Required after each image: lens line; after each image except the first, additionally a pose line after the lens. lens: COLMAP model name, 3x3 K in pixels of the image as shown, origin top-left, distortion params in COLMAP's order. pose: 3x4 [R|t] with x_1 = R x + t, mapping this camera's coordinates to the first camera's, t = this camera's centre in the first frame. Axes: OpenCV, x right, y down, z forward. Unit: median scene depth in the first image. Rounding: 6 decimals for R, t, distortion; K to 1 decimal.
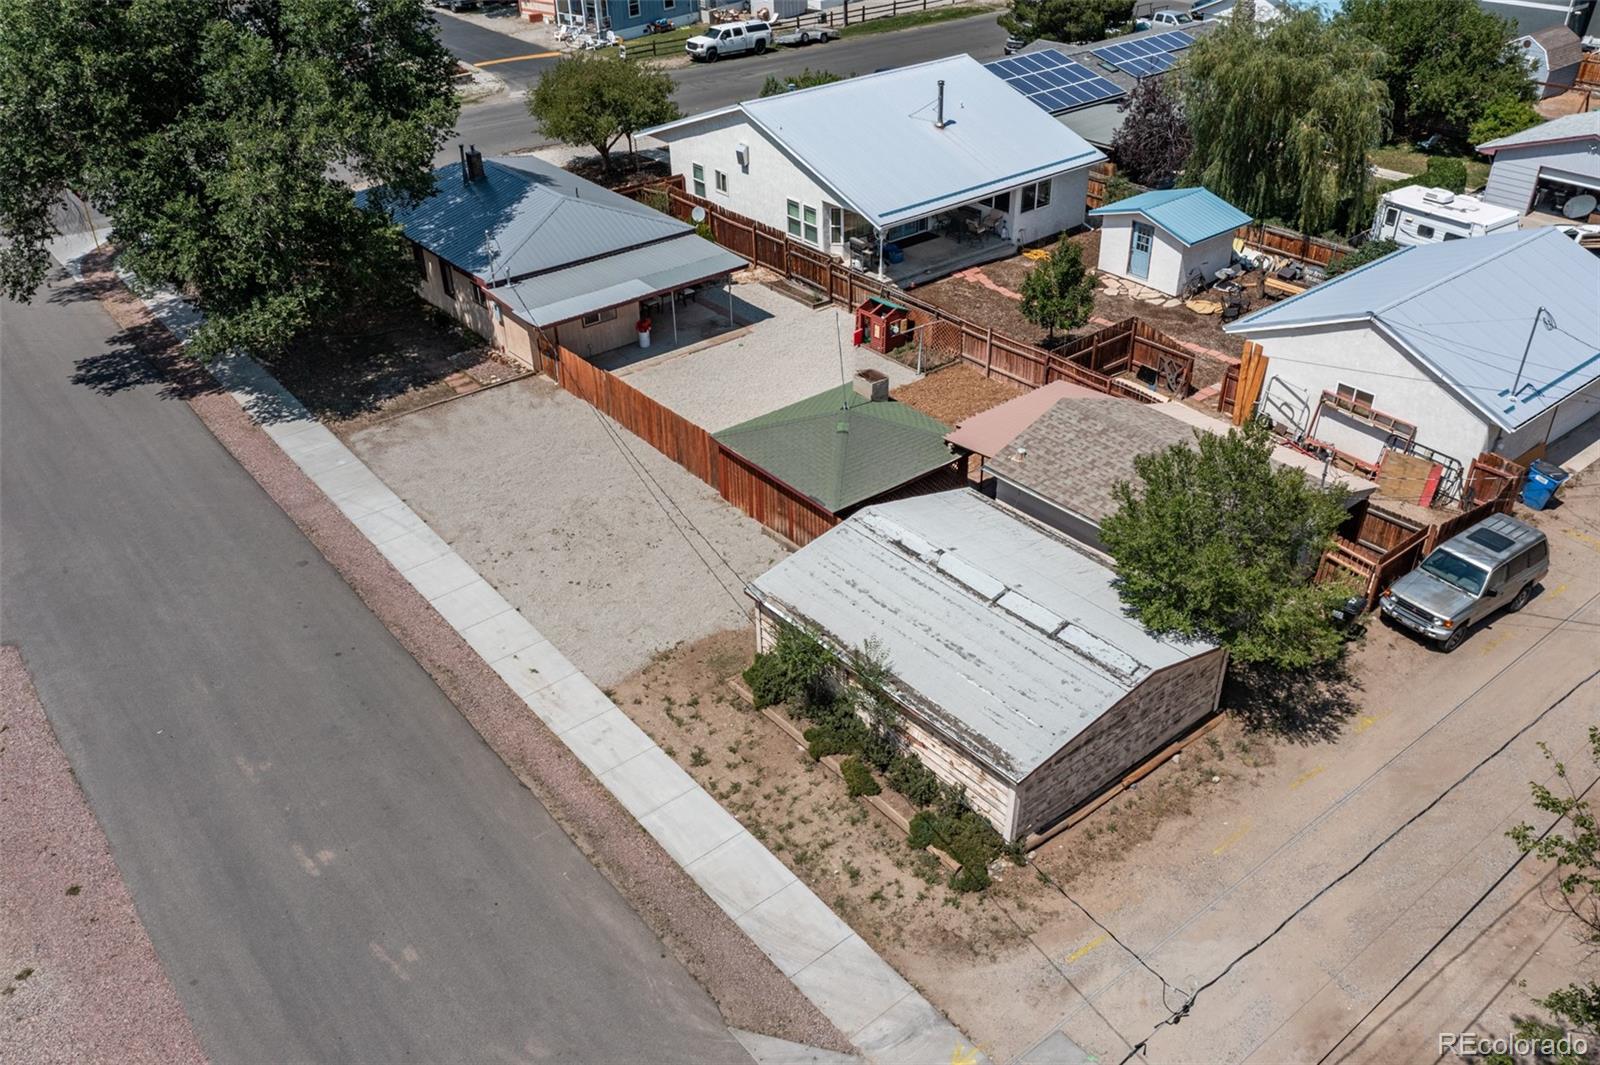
lens RADIAL K [[1261.3, 0, 797.6], [0, 1261.3, 542.3], [0, 0, 1]] dist [0.013285, 0.005522]
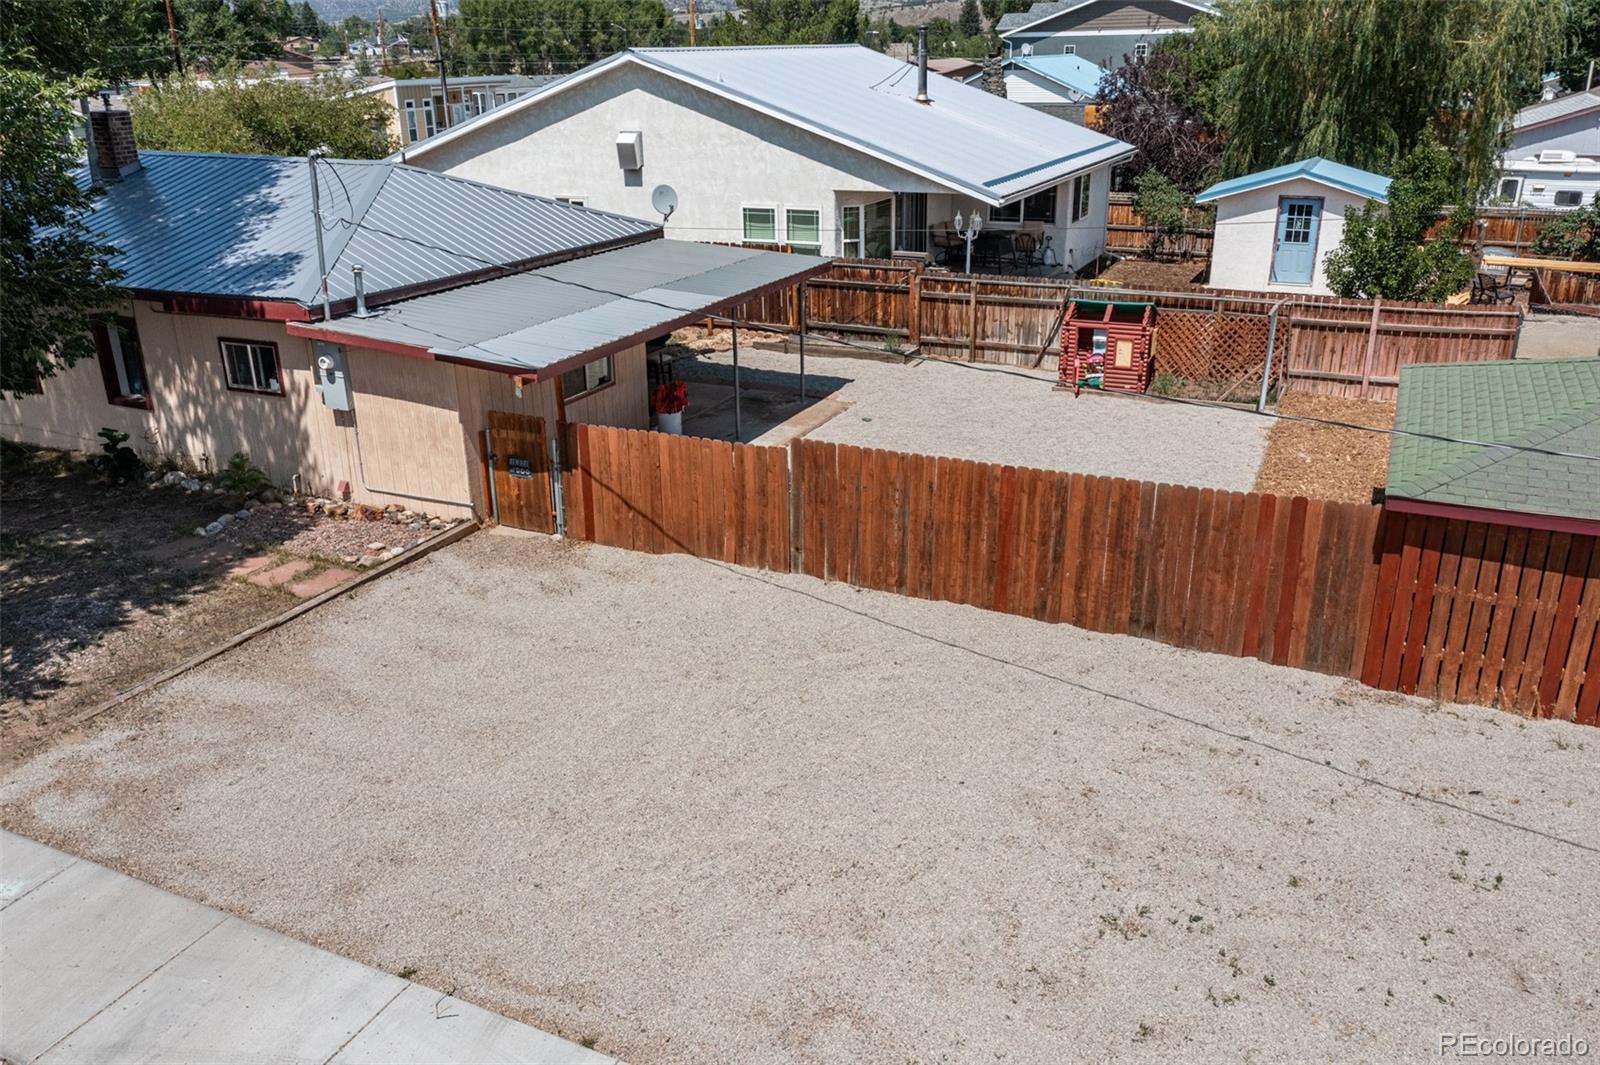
lens RADIAL K [[1261.3, 0, 799.5], [0, 1261.3, 546.0], [0, 0, 1]] dist [0.013285, 0.005522]
pose [[0.897937, -0.153256, 0.412580, -0.278290], [0.235176, 0.959442, -0.155443, -0.046712], [-0.372024, 0.236607, 0.897561, 0.627567]]
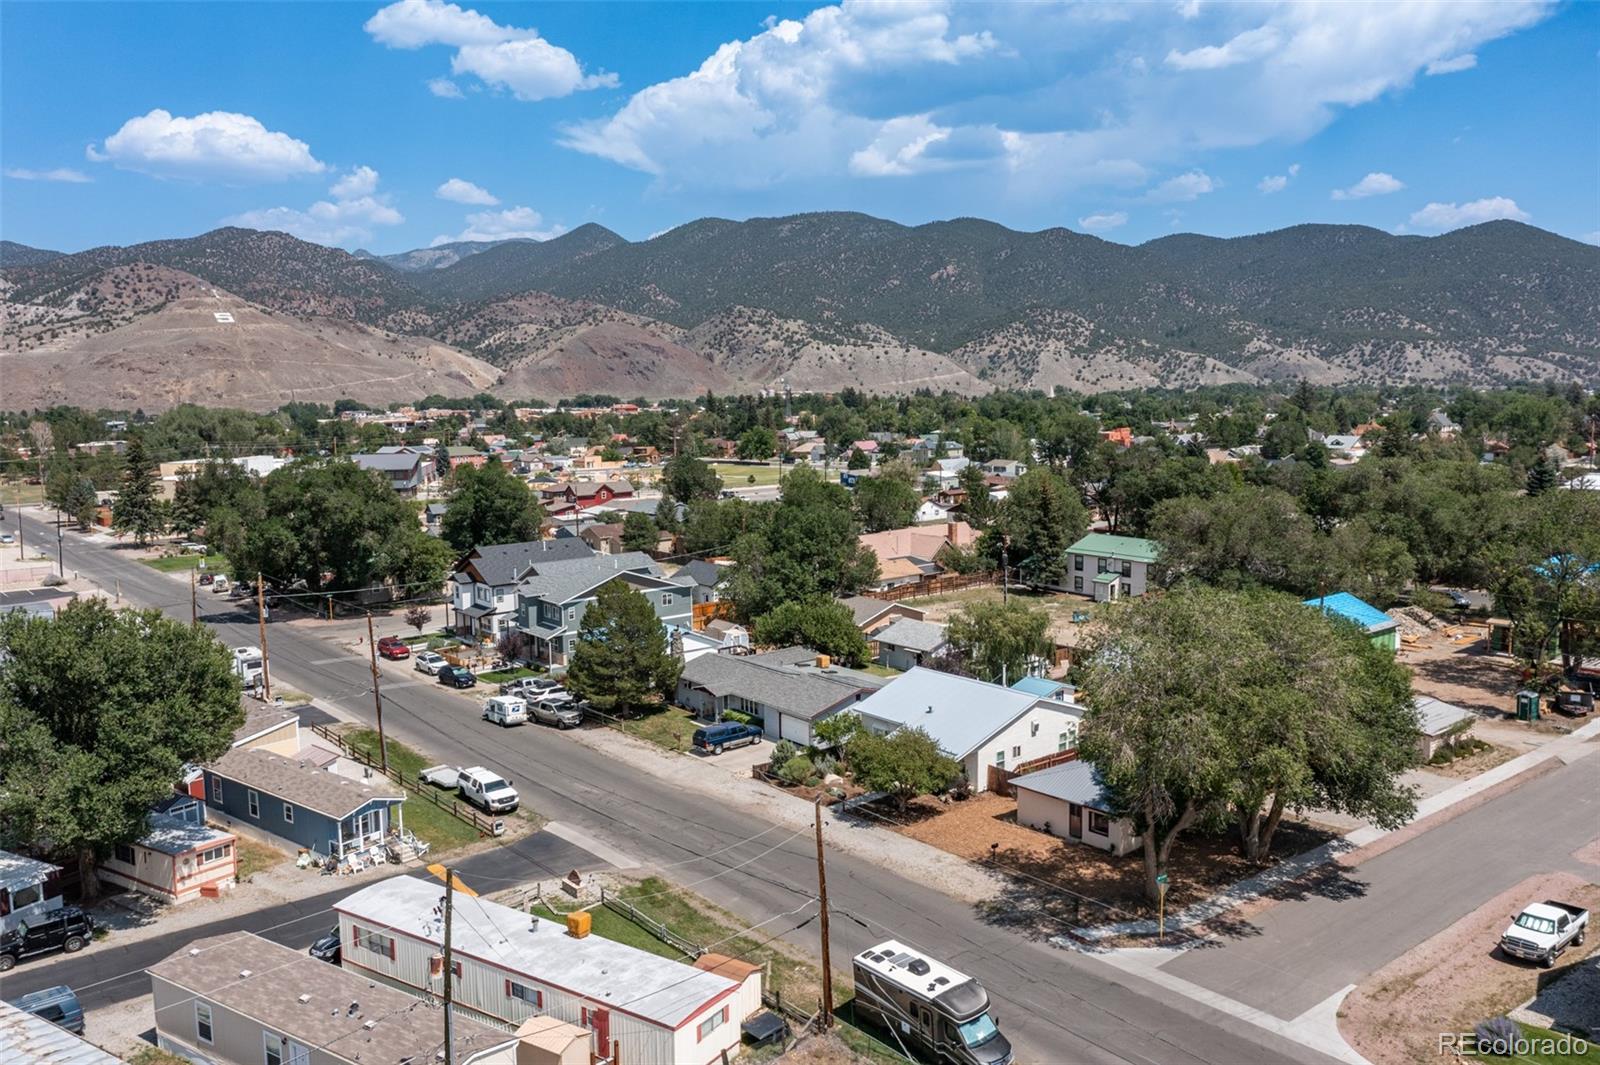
lens RADIAL K [[1261.3, 0, 798.3], [0, 1261.3, 547.3], [0, 0, 1]] dist [0.013285, 0.005522]
pose [[-0.012940, -0.114931, 0.993289, -2.093925], [0.555381, 0.825228, 0.102720, -1.048857], [-0.831495, 0.552983, 0.053153, 1.259987]]
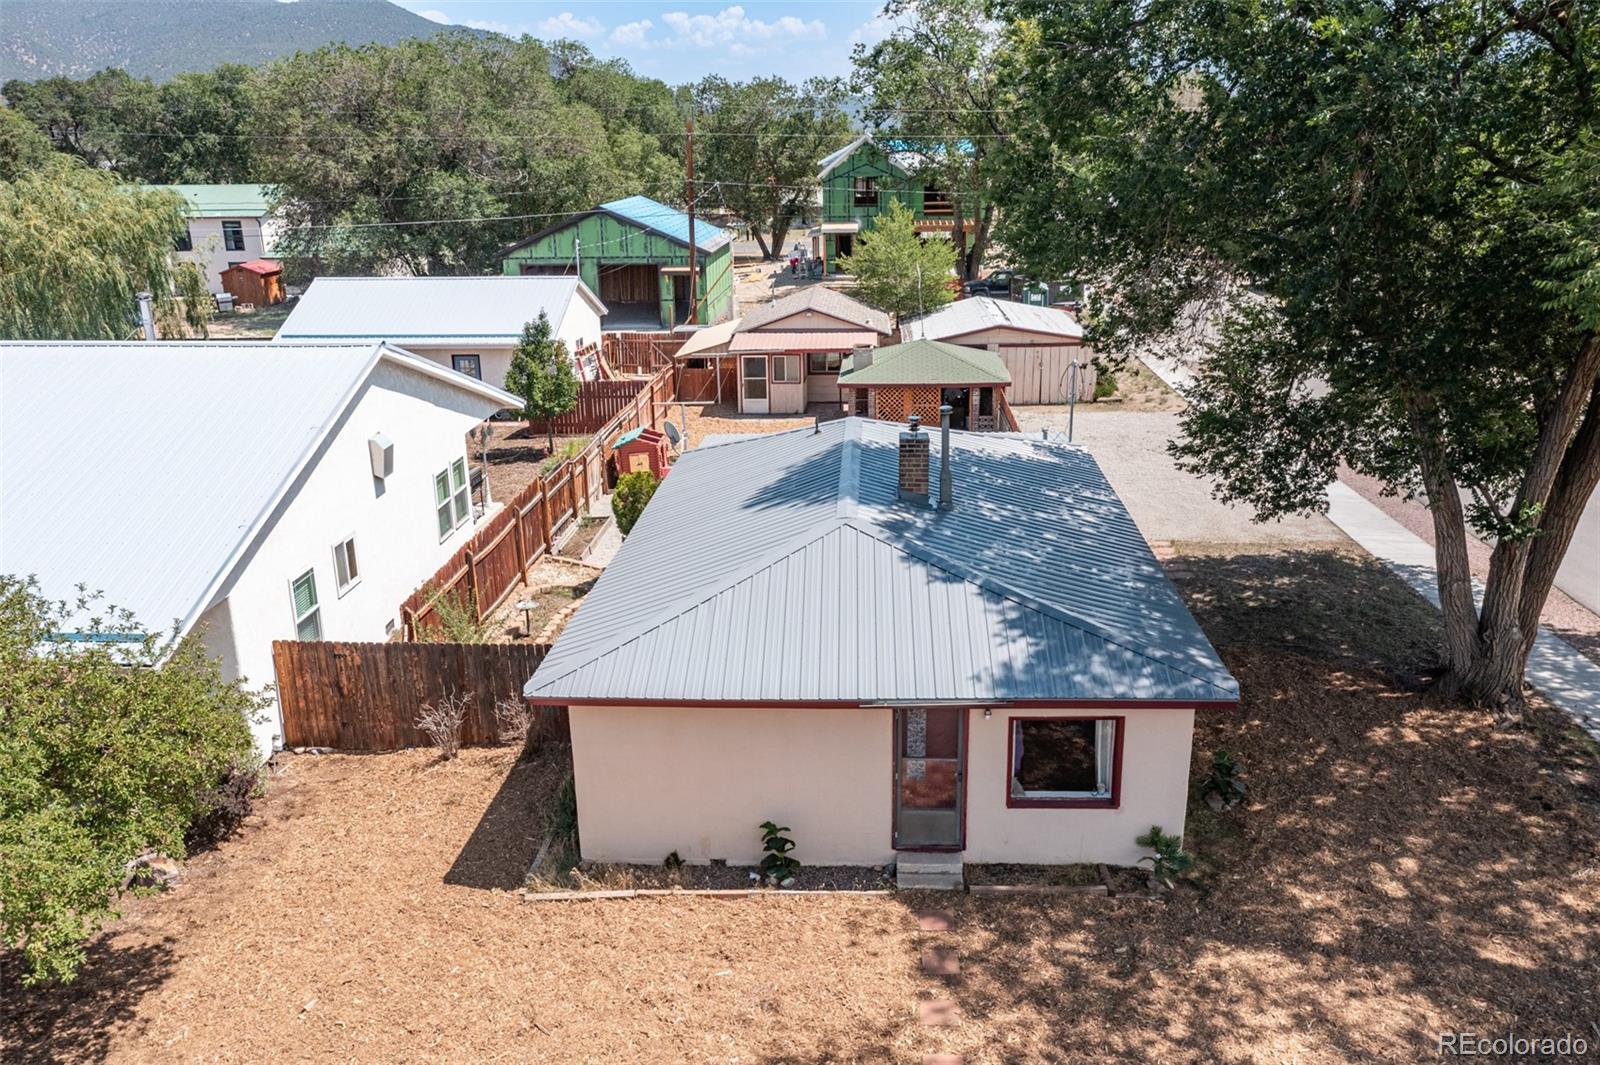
lens RADIAL K [[1261.3, 0, 808.7], [0, 1261.3, 525.2], [0, 0, 1]] dist [0.013285, 0.005522]
pose [[-0.741383, -0.165645, 0.650318, -0.565591], [0.389161, 0.683360, 0.617717, -0.623648], [-0.546723, 0.711043, -0.442168, 1.375469]]
